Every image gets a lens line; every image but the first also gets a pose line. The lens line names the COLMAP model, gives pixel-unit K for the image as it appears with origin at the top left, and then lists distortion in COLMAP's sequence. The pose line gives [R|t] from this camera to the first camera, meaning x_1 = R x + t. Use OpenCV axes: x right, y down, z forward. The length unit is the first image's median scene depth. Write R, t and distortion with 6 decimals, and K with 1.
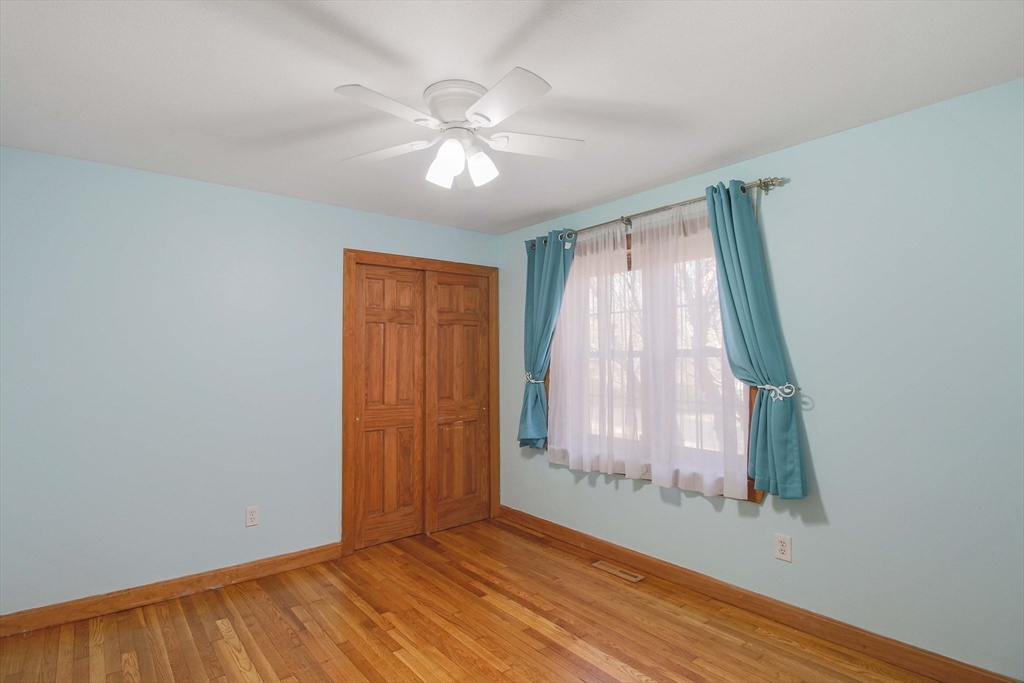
lens RADIAL K [[520.6, 0, 511.1], [0, 520.6, 323.9], [0, 0, 1]] dist [-0.001795, -0.009530]
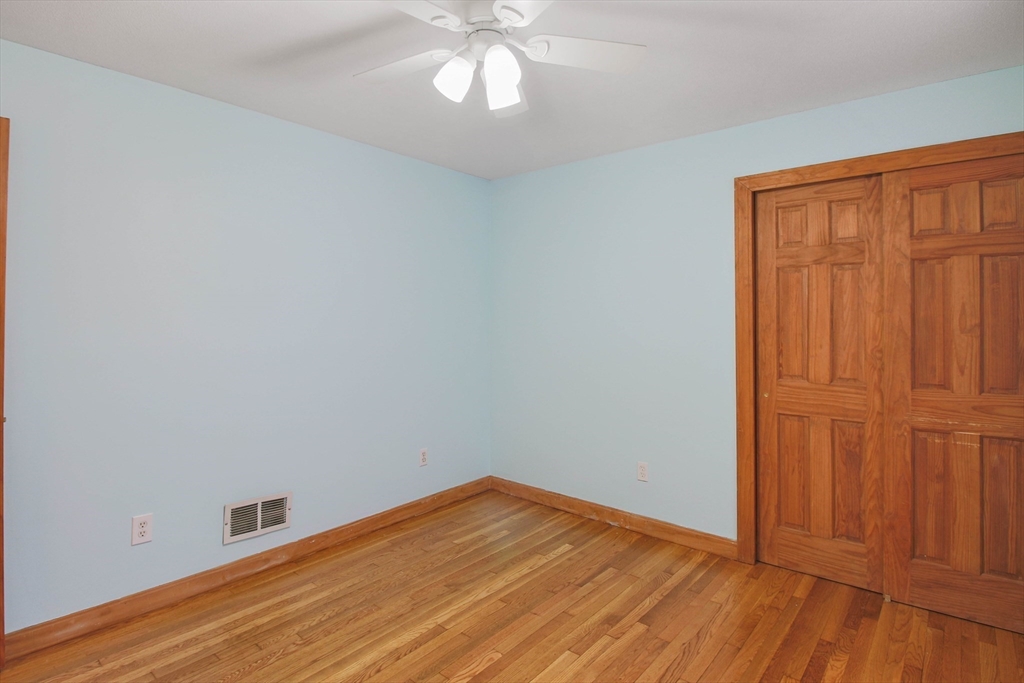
lens RADIAL K [[532.7, 0, 511.2], [0, 532.7, 309.6], [0, 0, 1]] dist [-0.000134, -0.011543]
pose [[0.180148, -0.009940, -0.983589, 0.393671], [0.058322, 0.998298, 0.000594, 0.033240], [0.981909, -0.057472, 0.180421, 0.479107]]
